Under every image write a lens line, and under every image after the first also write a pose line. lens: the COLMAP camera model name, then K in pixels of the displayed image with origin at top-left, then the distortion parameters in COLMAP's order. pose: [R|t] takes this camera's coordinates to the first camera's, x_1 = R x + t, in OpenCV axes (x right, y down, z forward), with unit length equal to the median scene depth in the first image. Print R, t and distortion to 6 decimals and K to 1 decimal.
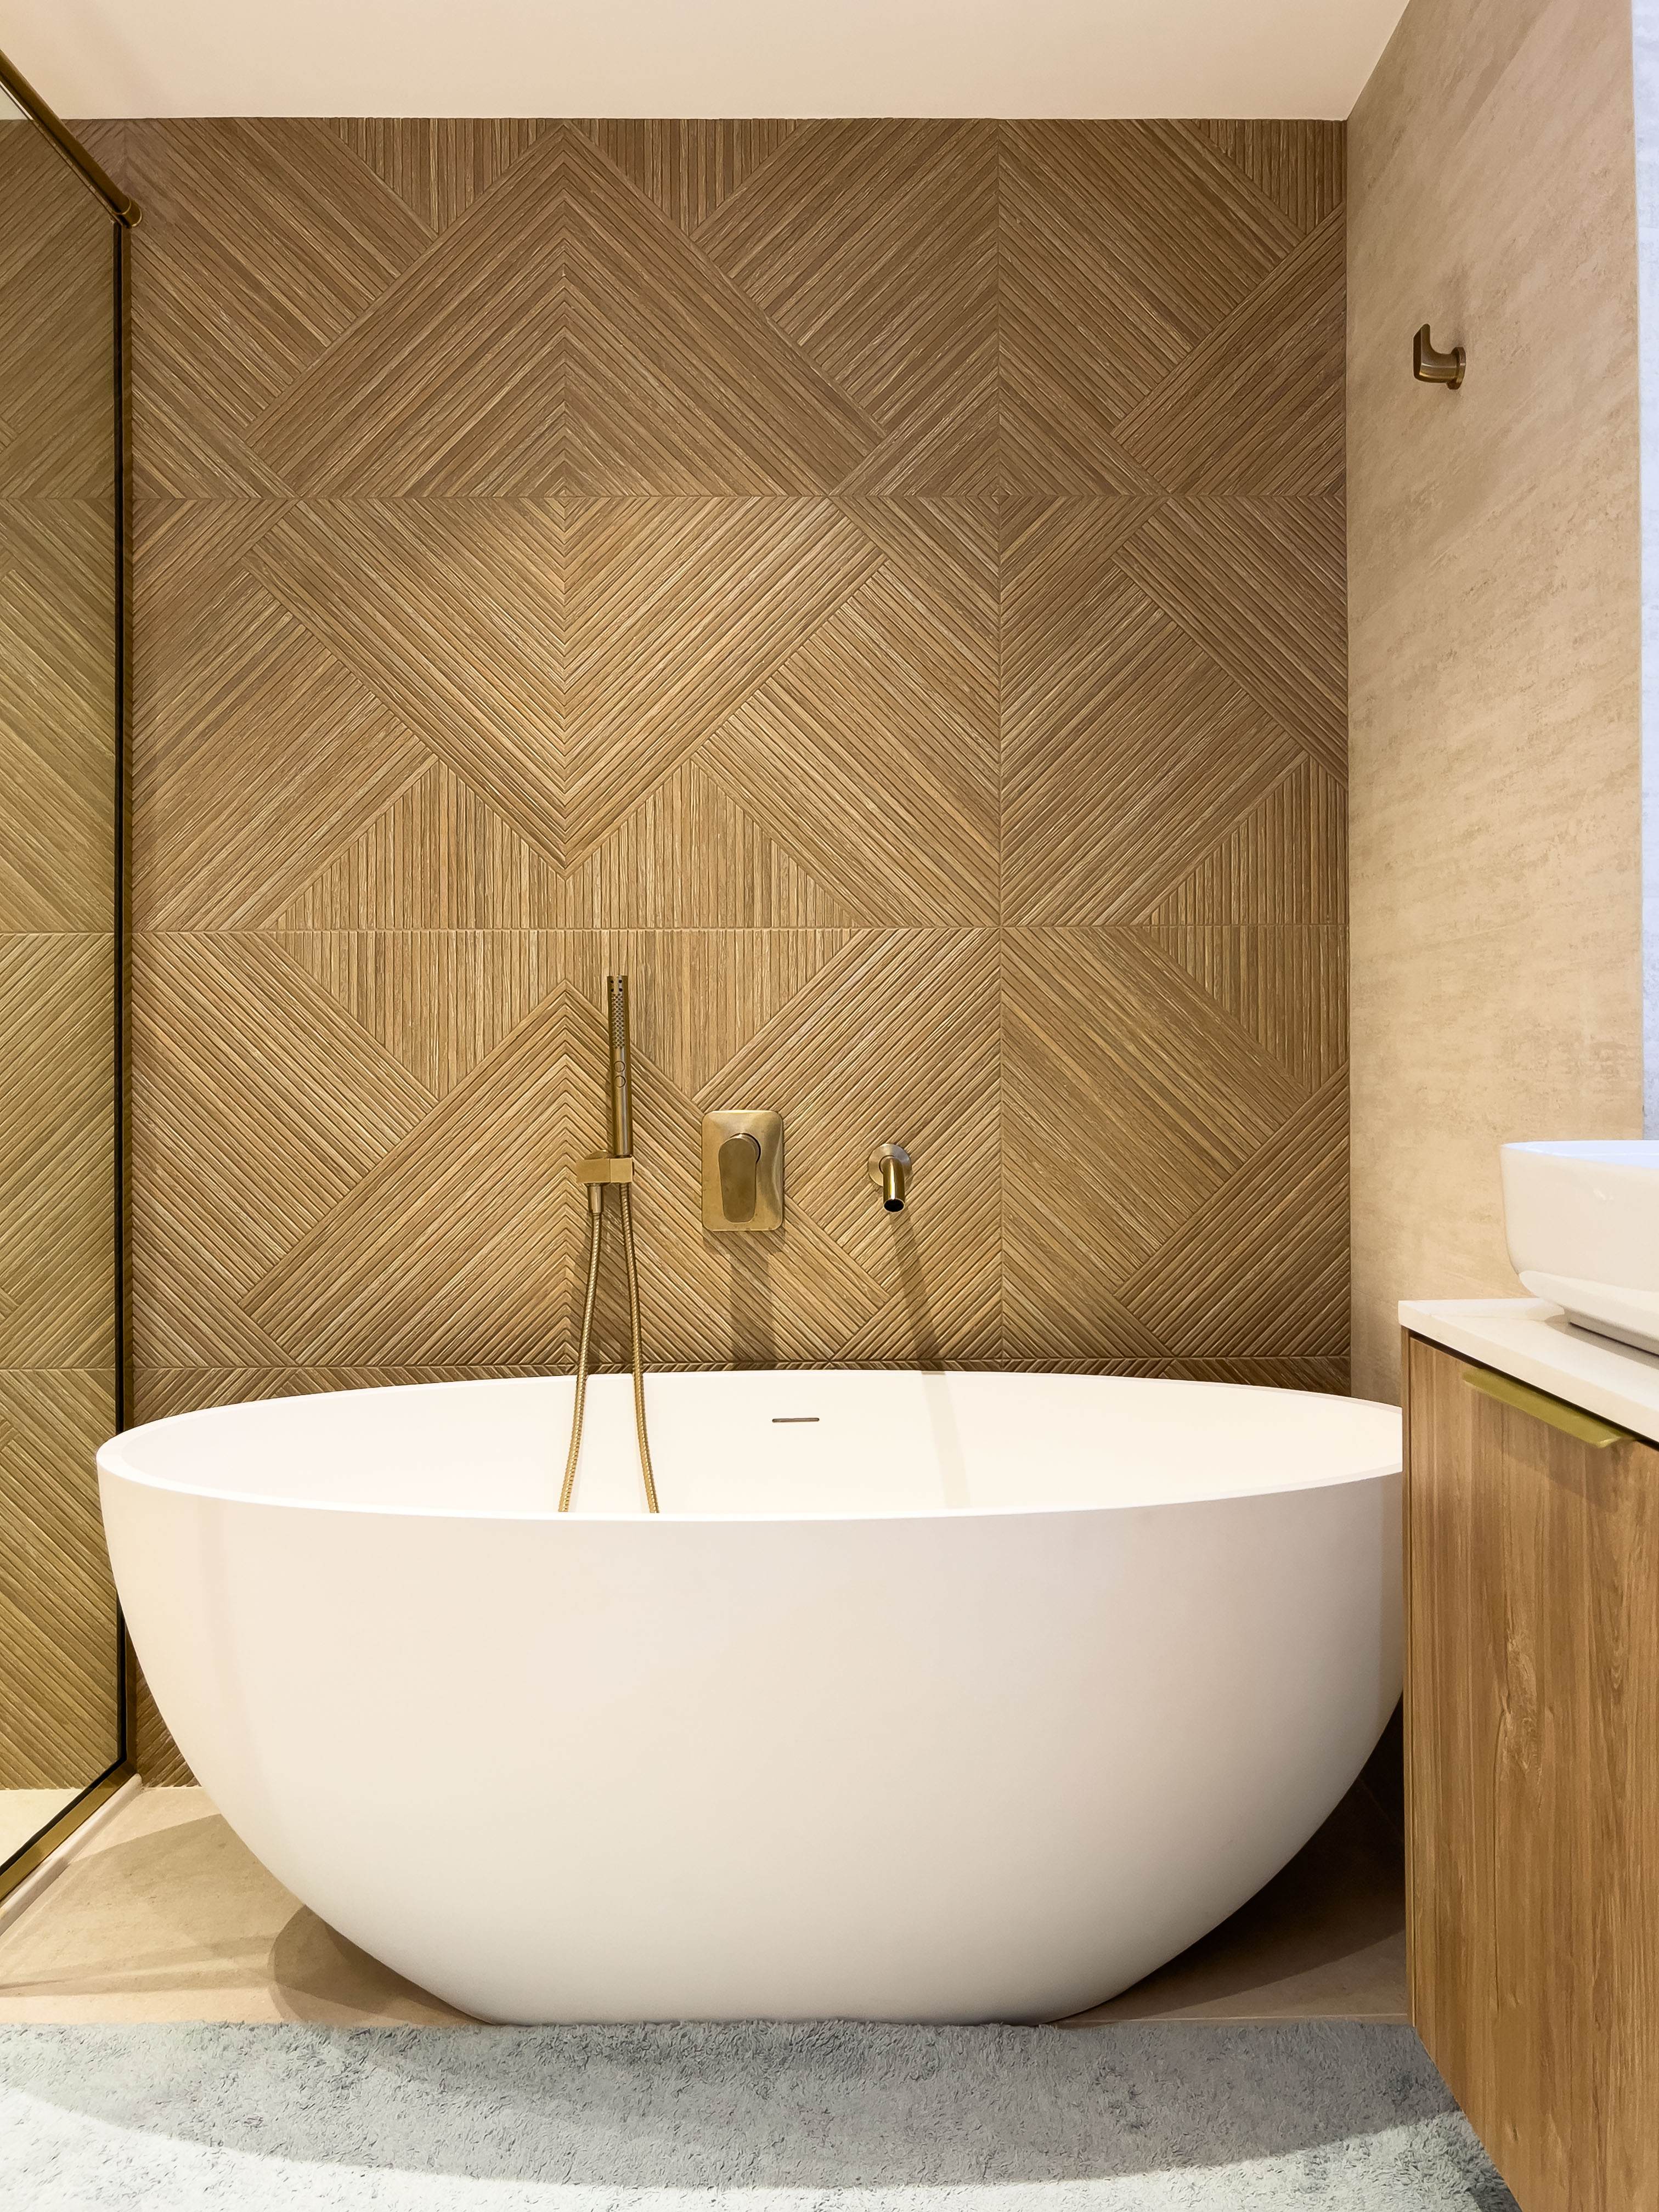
lens RADIAL K [[1732.9, 0, 840.1], [0, 1732.9, 1108.1], [0, 0, 1]] dist [-0.004050, 0.005895]
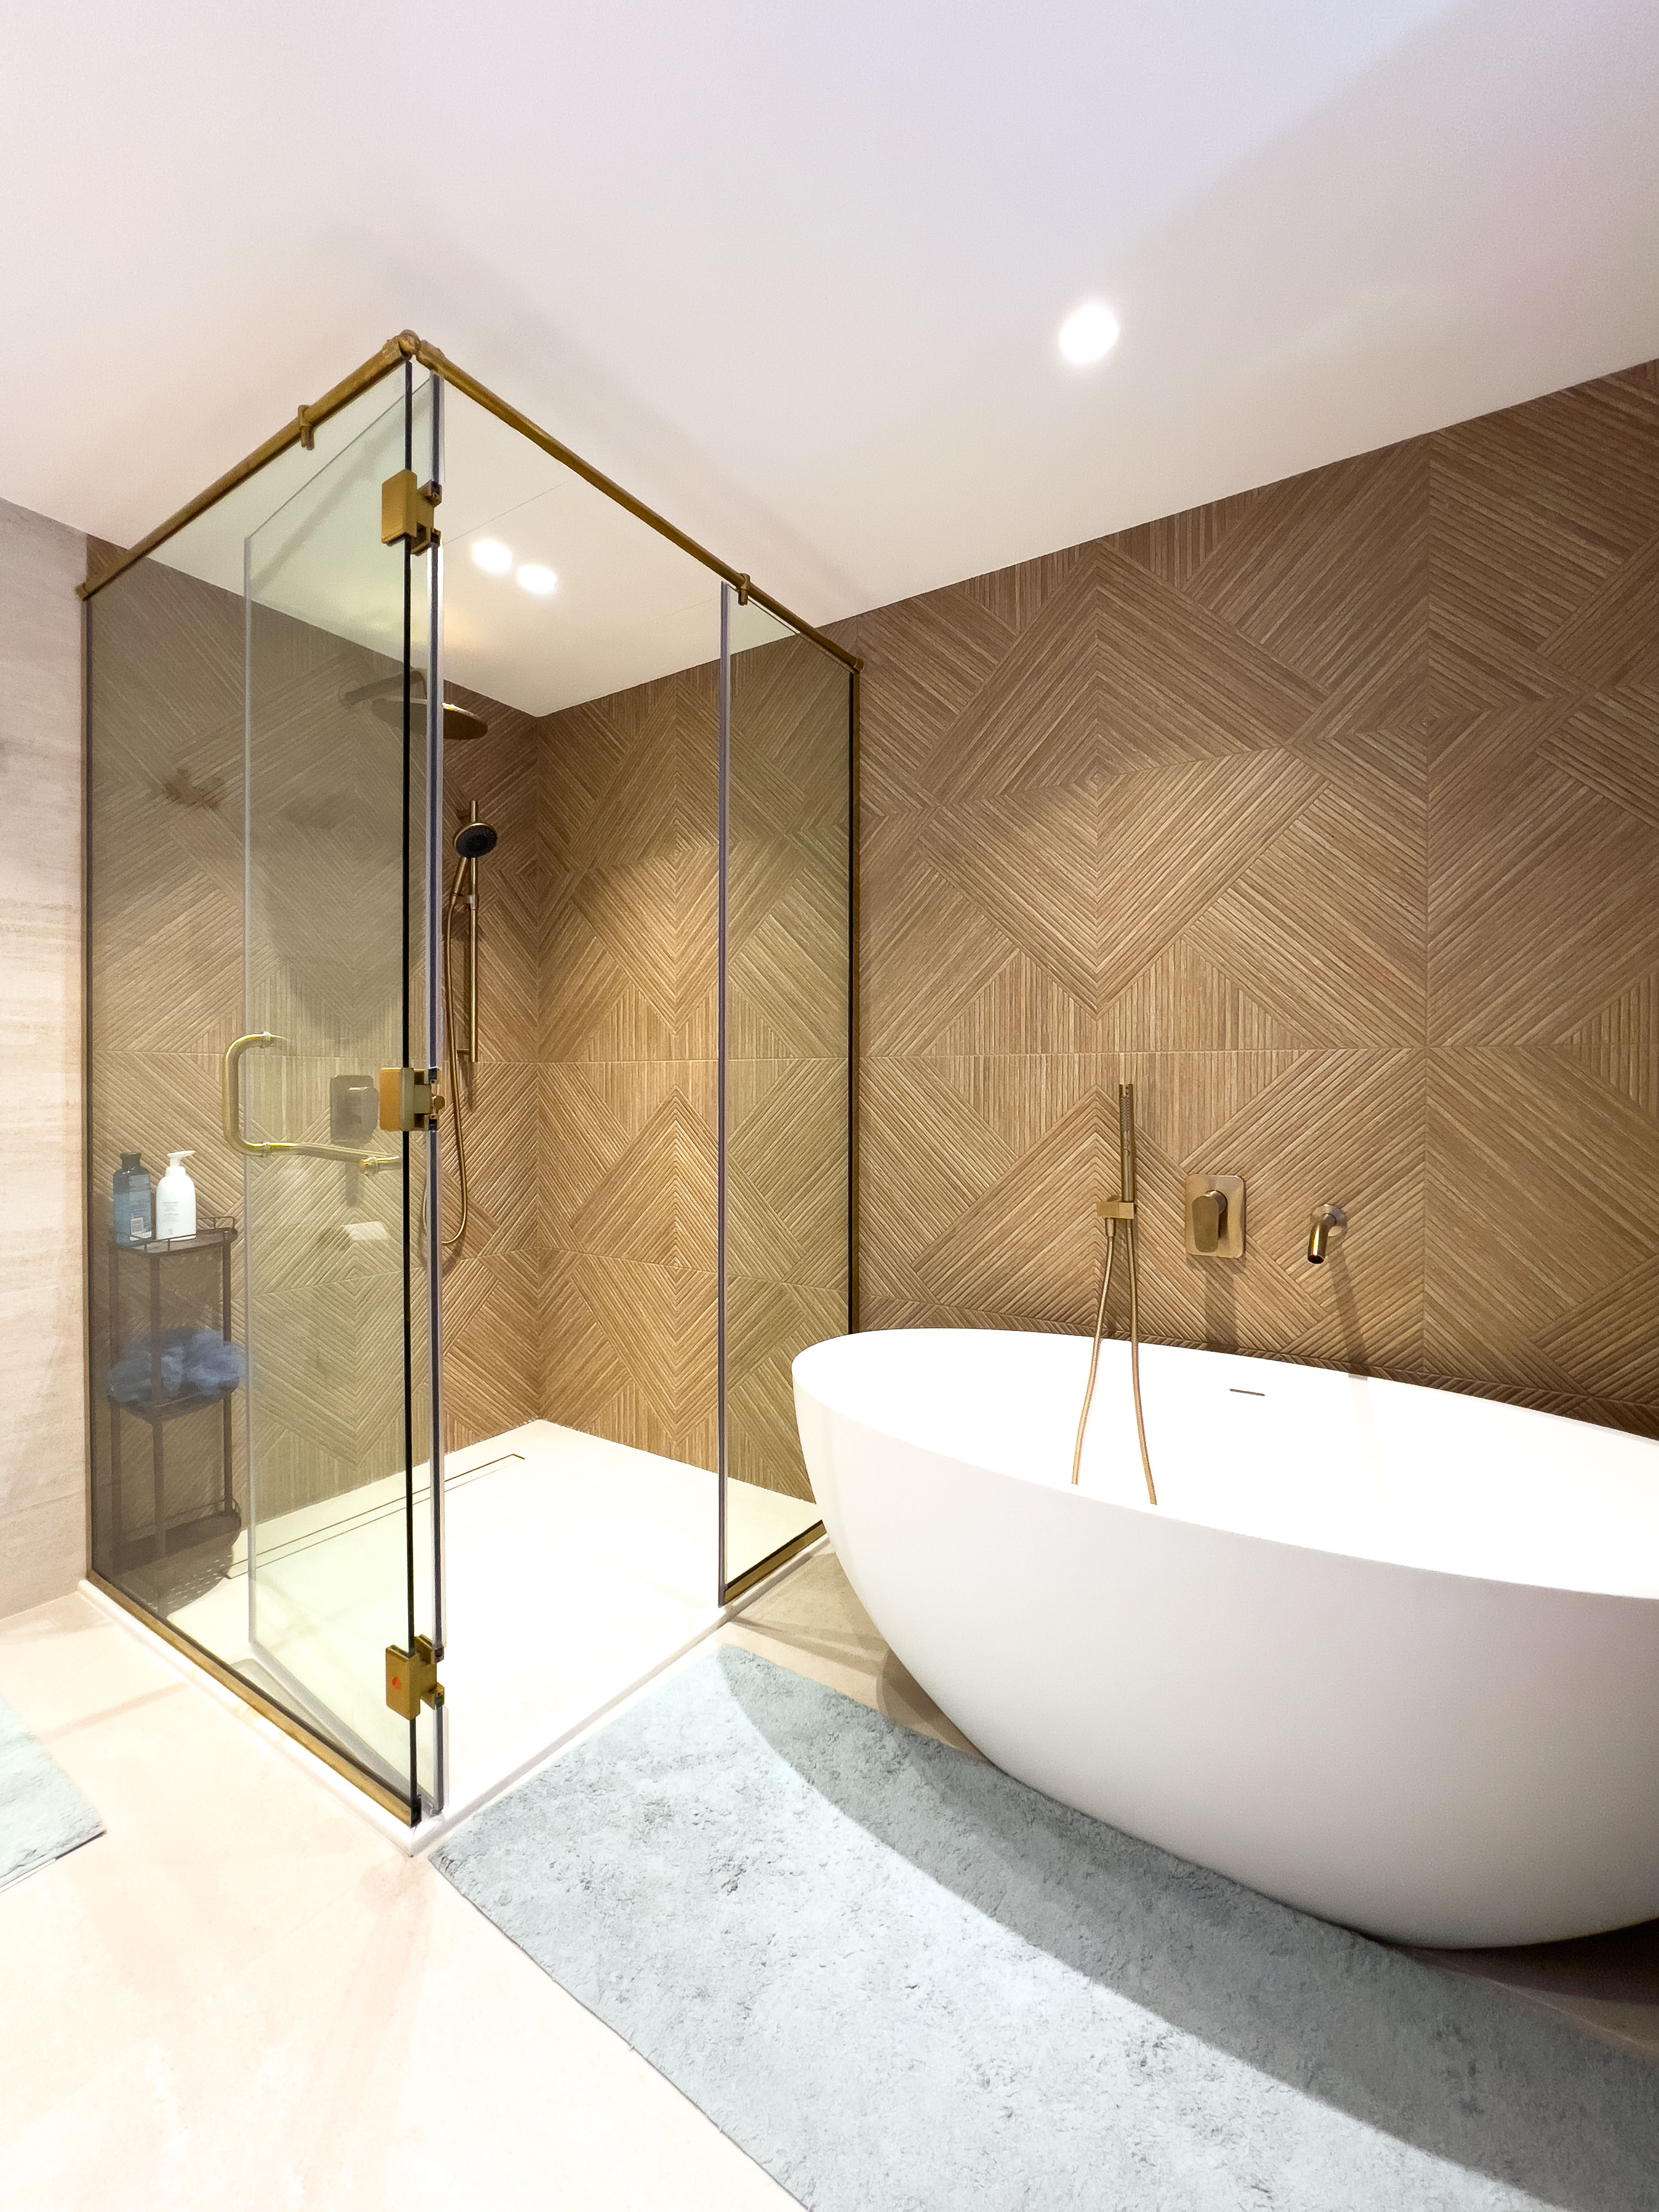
lens RADIAL K [[905.6, 0, 828.5], [0, 905.6, 1107.6], [0, 0, 1]] dist [-0.014790, 0.005367]
pose [[0.835687, 0.022171, -0.548759, 0.104197], [-0.023991, 0.999705, 0.003855, -0.059277], [0.548682, 0.009944, 0.835972, 0.210546]]
